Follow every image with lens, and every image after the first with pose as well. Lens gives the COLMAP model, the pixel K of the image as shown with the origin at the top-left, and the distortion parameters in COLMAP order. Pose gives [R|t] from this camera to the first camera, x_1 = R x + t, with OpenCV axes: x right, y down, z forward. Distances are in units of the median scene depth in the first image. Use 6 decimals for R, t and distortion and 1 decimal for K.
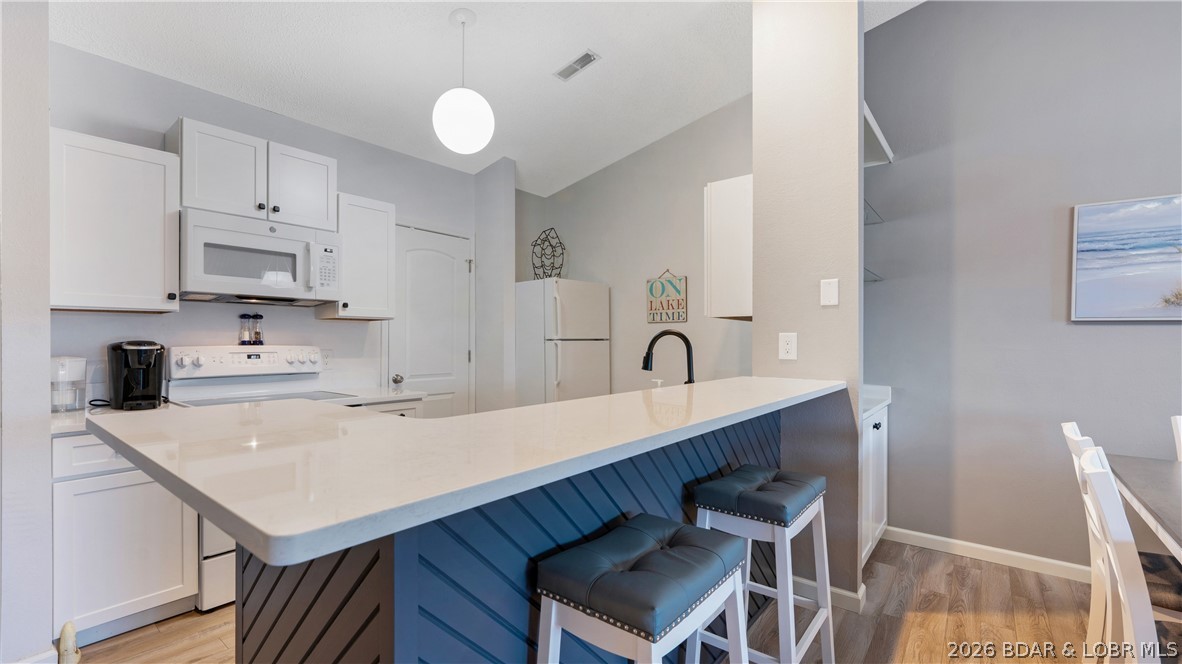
lens RADIAL K [[491.6, 0, 585.0], [0, 491.6, 335.8], [0, 0, 1]] dist [-0.003864, 0.000164]
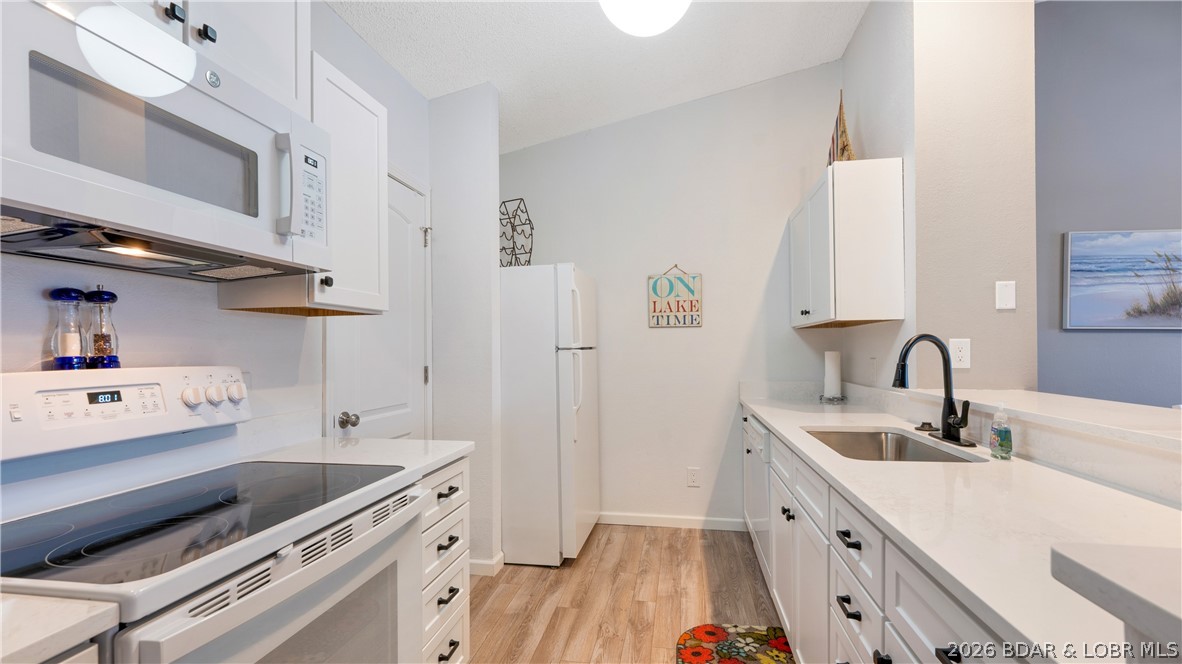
lens RADIAL K [[491.6, 0, 595.0], [0, 491.6, 341.6], [0, 0, 1]] dist [-0.003864, 0.000164]
pose [[0.872624, -0.001107, 0.488392, -0.513531], [0.003426, 0.999987, -0.003856, 0.000751], [-0.488381, 0.005038, 0.872616, 0.458408]]
